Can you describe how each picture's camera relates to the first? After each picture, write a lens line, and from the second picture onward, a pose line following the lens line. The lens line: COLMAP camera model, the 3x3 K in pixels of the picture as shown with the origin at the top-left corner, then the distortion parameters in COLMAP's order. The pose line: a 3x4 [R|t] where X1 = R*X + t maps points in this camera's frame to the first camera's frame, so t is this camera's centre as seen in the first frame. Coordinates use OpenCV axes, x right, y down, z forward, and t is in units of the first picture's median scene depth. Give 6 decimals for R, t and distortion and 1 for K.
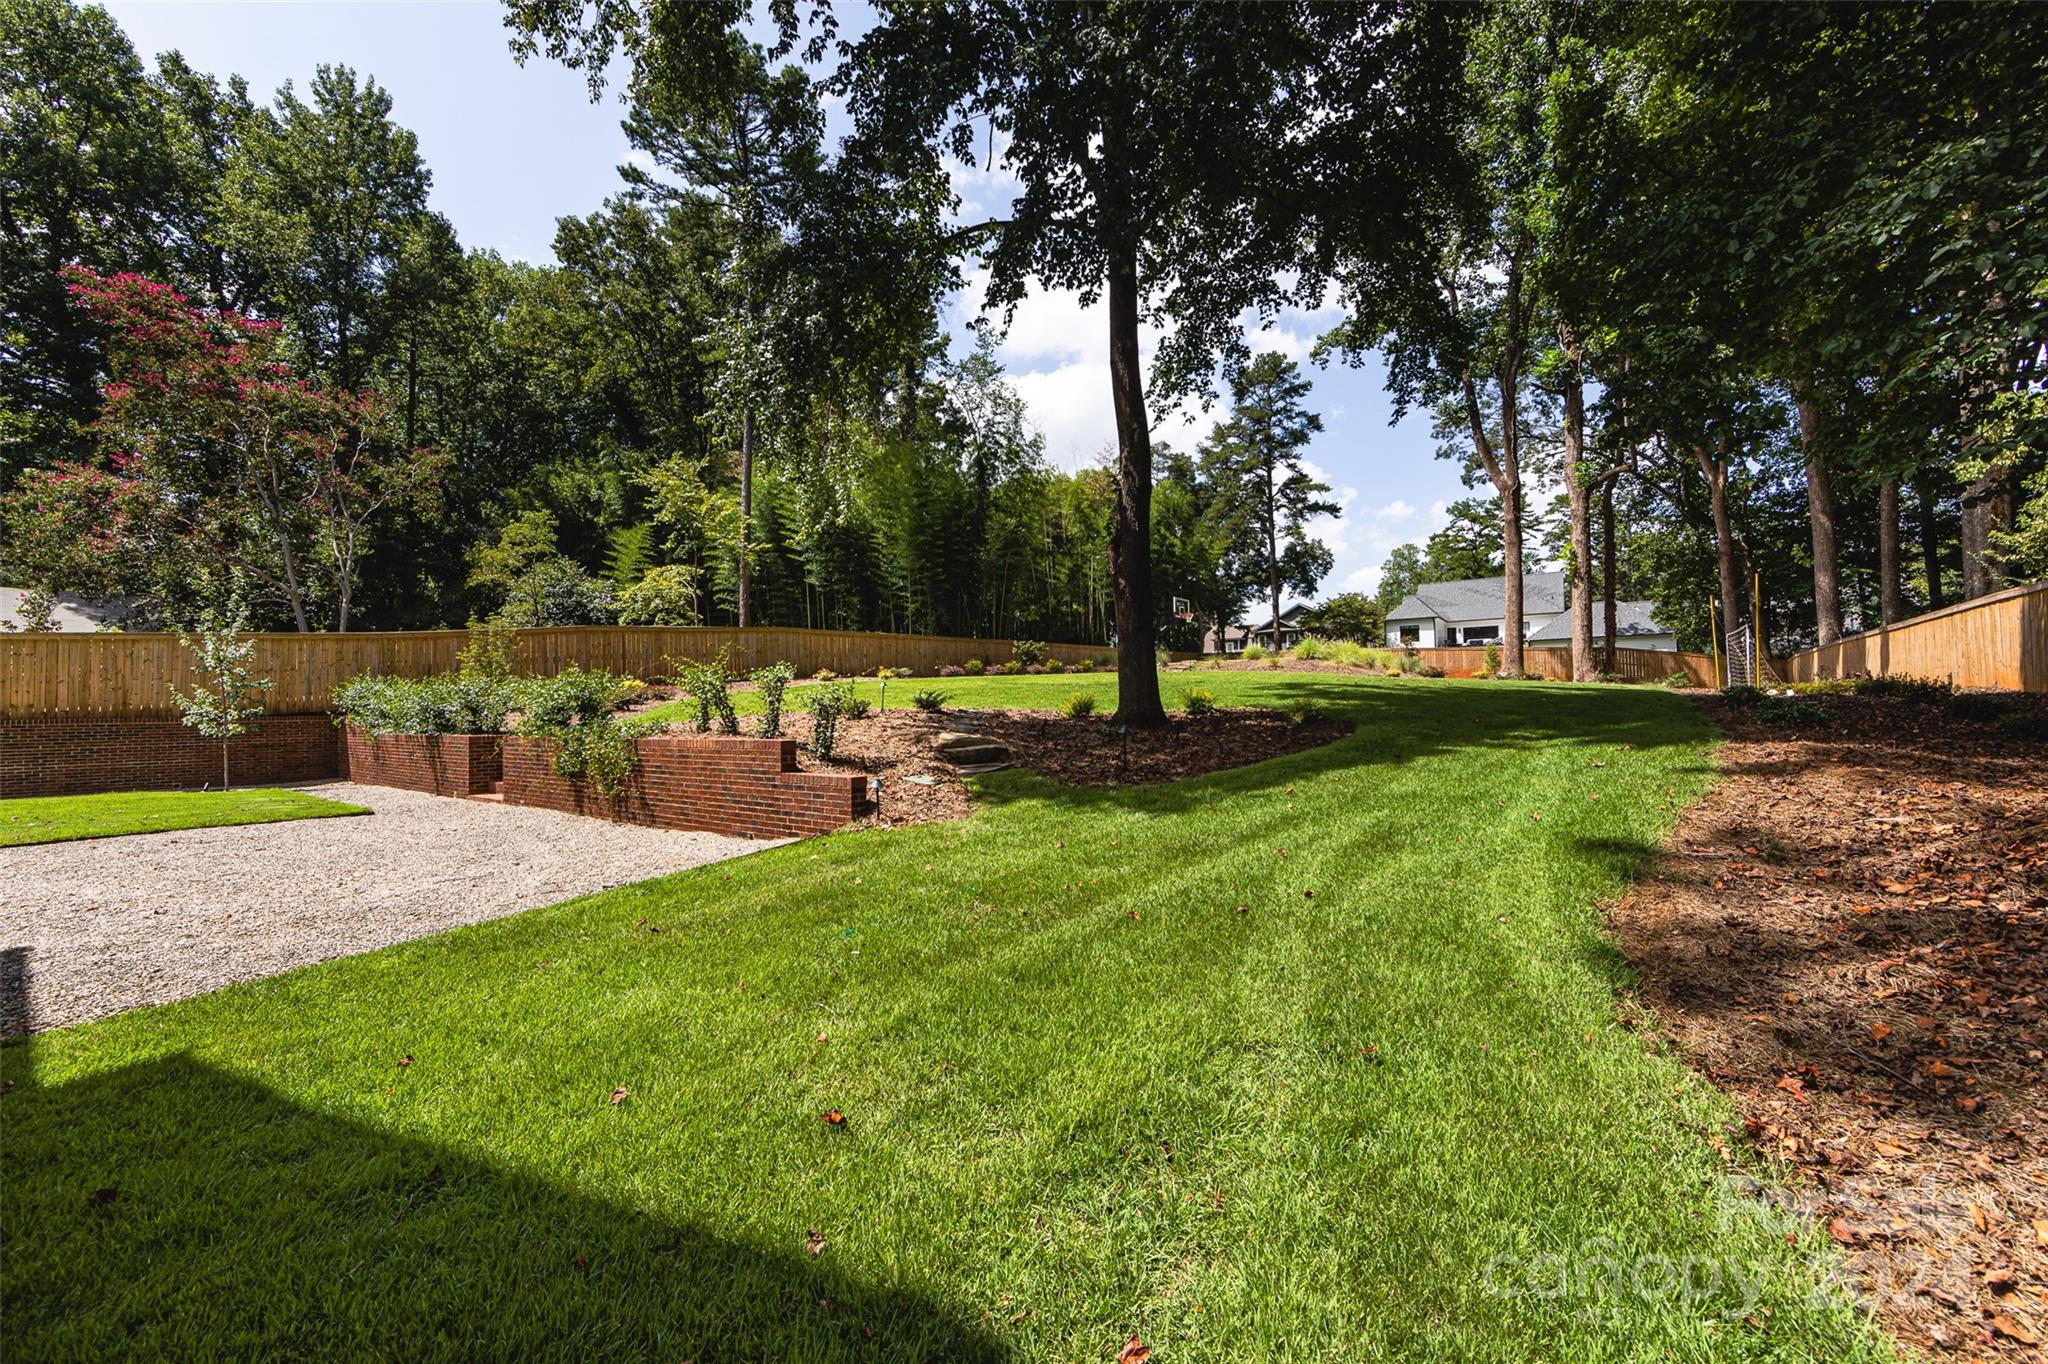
lens RADIAL K [[800.6, 0, 1026.6], [0, 800.6, 686.2], [0, 0, 1]] dist [0.000748, -0.000640]
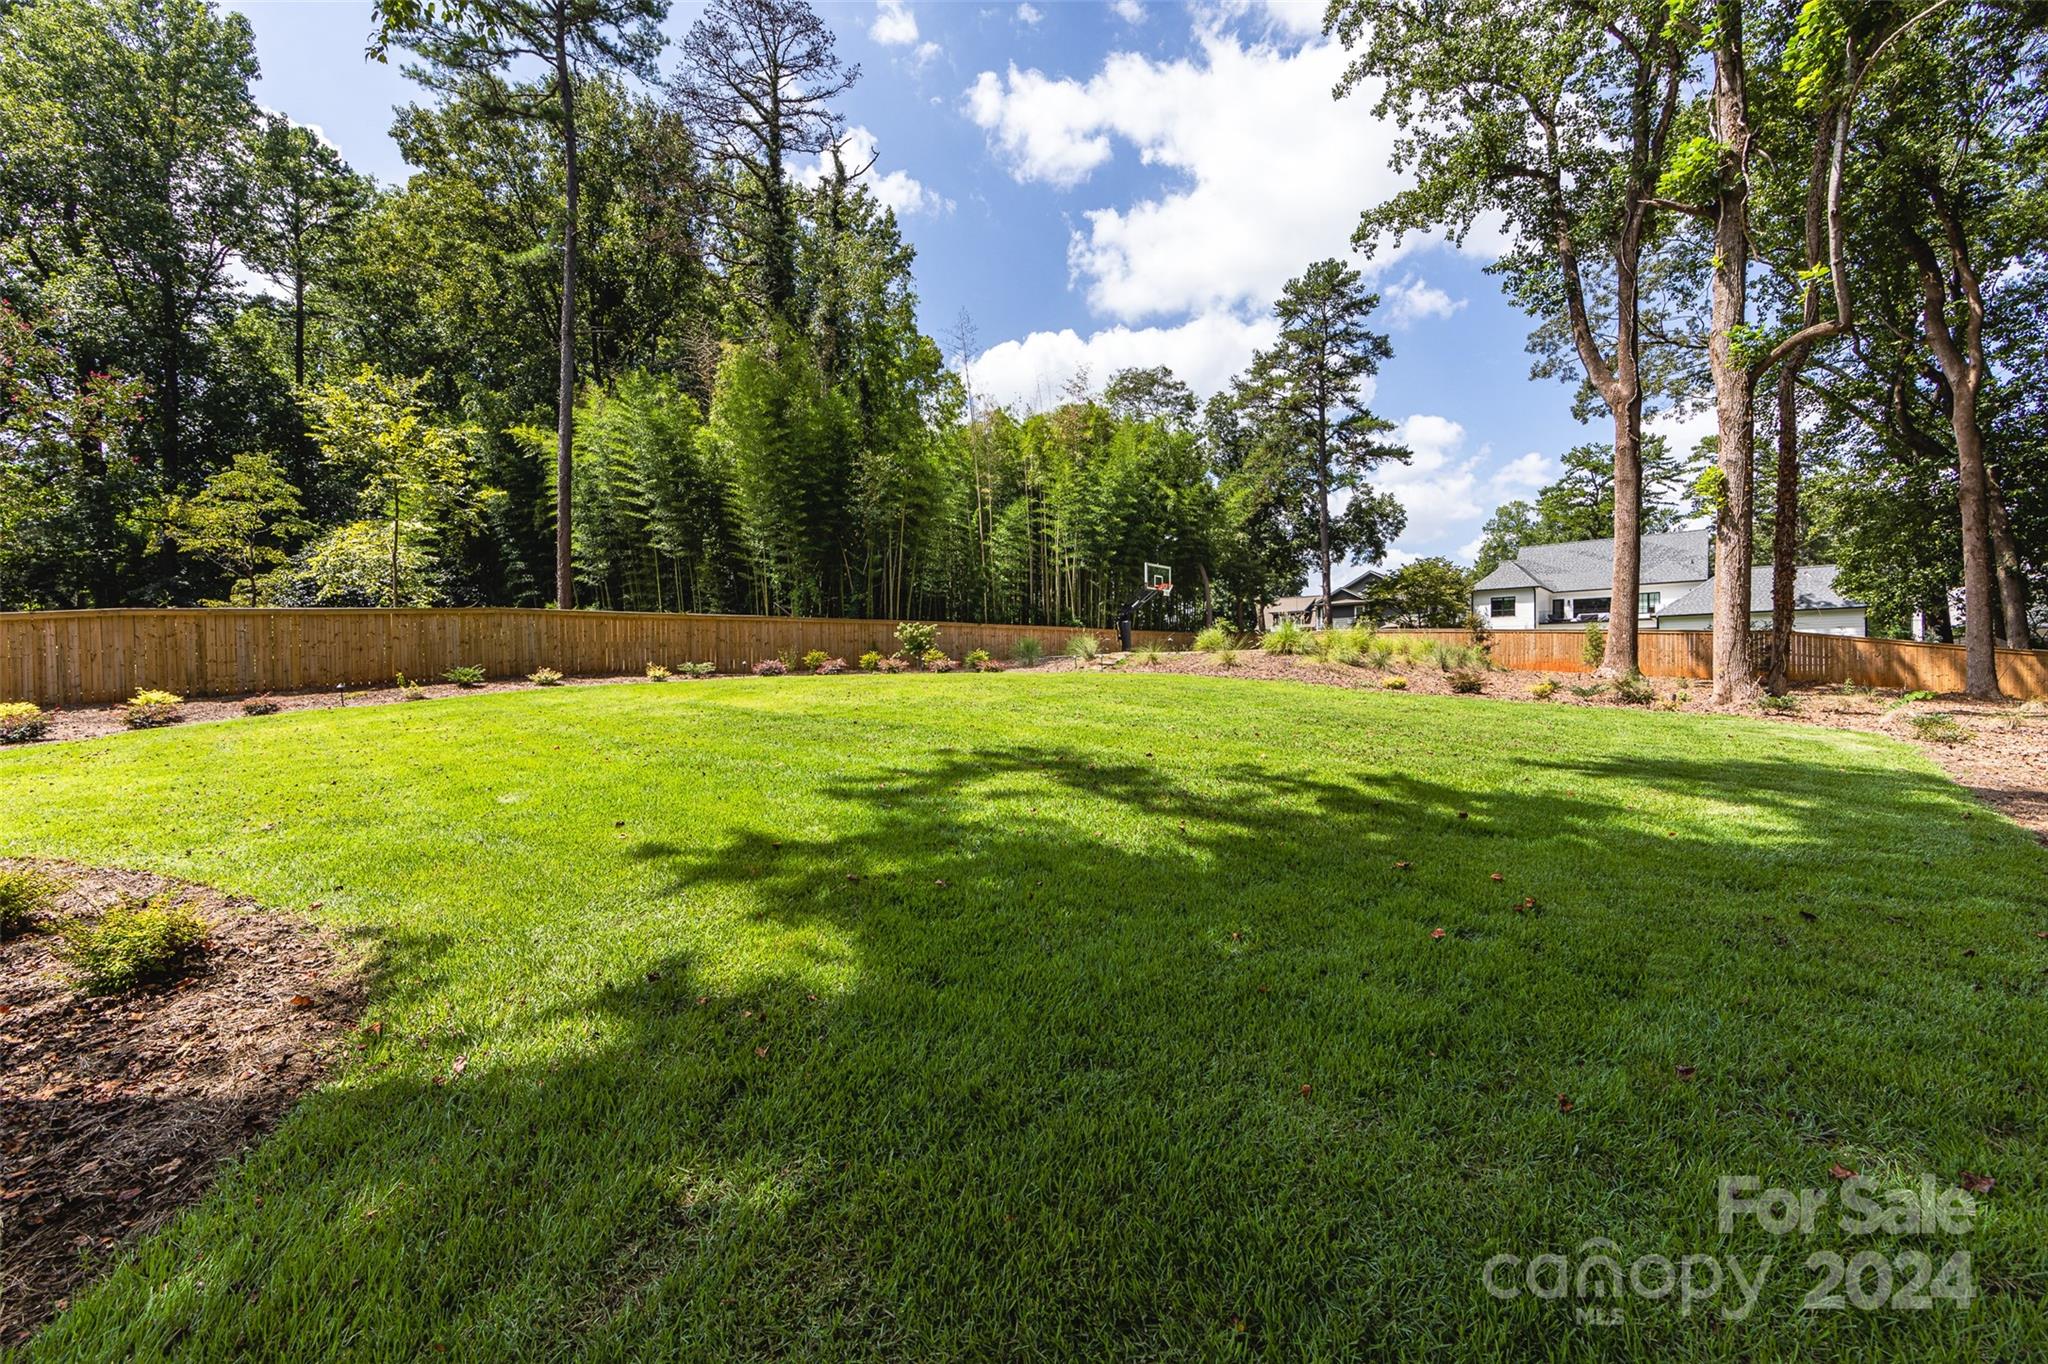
lens RADIAL K [[800.6, 0, 1026.6], [0, 800.6, 686.2], [0, 0, 1]] dist [0.000748, -0.000640]
pose [[0.993581, 0.010818, -0.112602, 0.097646], [-0.006534, 0.999243, 0.038346, -0.014144], [0.112932, -0.037364, 0.992900, 0.140684]]
